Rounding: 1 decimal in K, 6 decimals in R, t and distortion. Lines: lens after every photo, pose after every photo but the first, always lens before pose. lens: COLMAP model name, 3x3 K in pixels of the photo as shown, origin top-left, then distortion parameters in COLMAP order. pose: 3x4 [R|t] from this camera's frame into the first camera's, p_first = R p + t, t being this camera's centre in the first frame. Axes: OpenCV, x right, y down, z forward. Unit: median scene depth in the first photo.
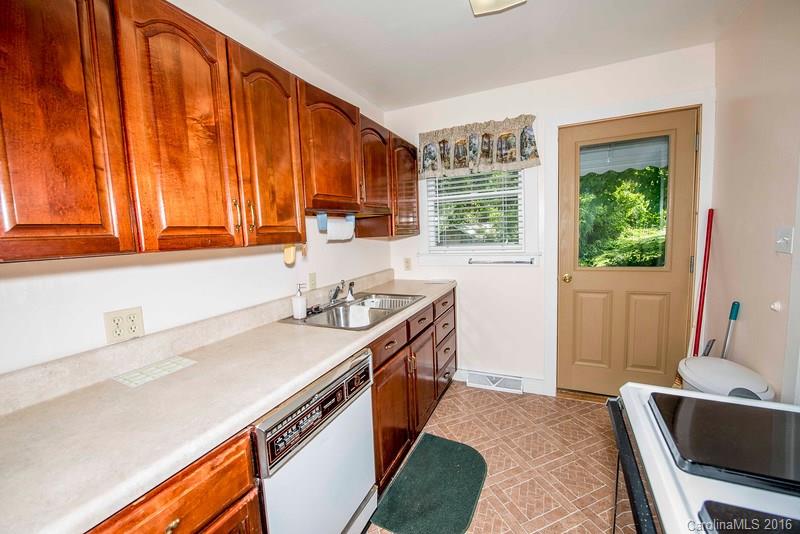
lens RADIAL K [[324.1, 0, 399.9], [0, 324.1, 266.3], [0, 0, 1]] dist [-0.016337, -0.000295]
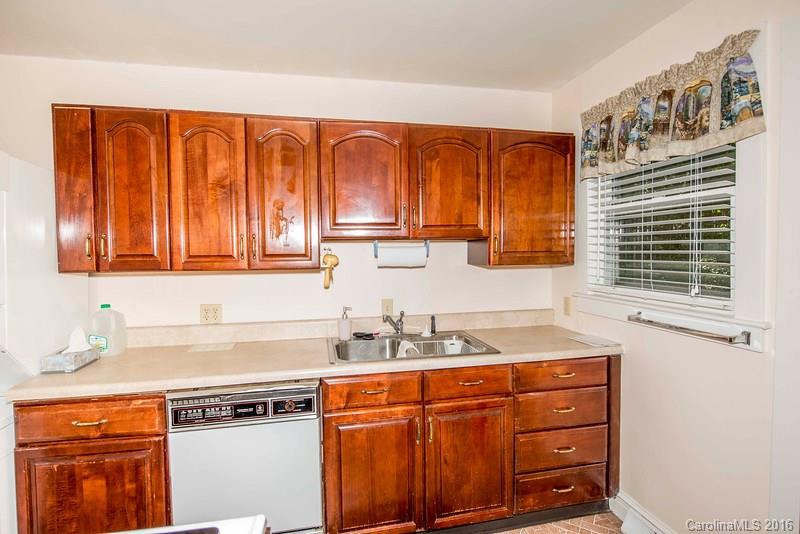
lens RADIAL K [[405.6, 0, 399.8], [0, 405.6, 264.0], [0, 0, 1]] dist [-0.001700, -0.000420]
pose [[0.588664, 0.066102, -0.805671, 0.604732], [-0.100388, 0.994914, 0.008280, -0.080998], [0.802121, 0.076006, 0.592305, 0.260648]]
